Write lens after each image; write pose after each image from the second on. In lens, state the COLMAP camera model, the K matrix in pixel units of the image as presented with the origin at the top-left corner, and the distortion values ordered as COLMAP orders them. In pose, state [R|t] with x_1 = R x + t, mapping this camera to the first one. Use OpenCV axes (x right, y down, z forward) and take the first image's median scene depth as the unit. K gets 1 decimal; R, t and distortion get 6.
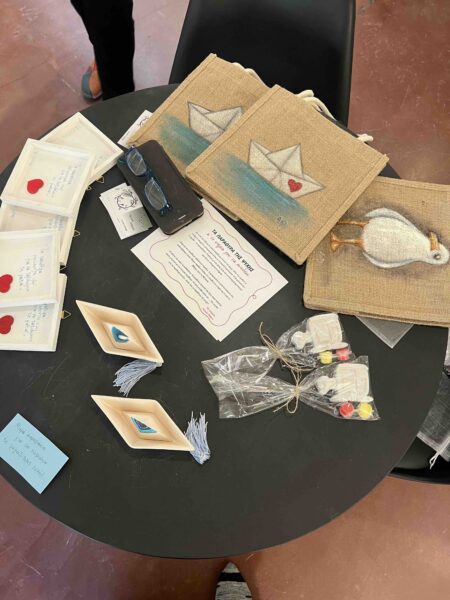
lens RADIAL K [[456.7, 0, 226.4], [0, 456.7, 299.9], [0, 0, 1]] dist [-0.009040, -0.001600]
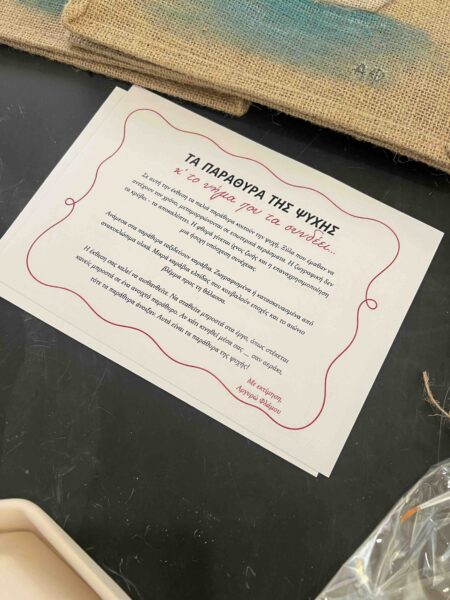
lens RADIAL K [[456.7, 0, 222.8], [0, 456.7, 300.0], [0, 0, 1]] dist [-0.009040, -0.001600]
pose [[0.951079, -0.299087, 0.077427, -0.065357], [0.297929, 0.954224, 0.026373, -0.048917], [-0.081771, -0.002015, 0.996649, 0.660582]]
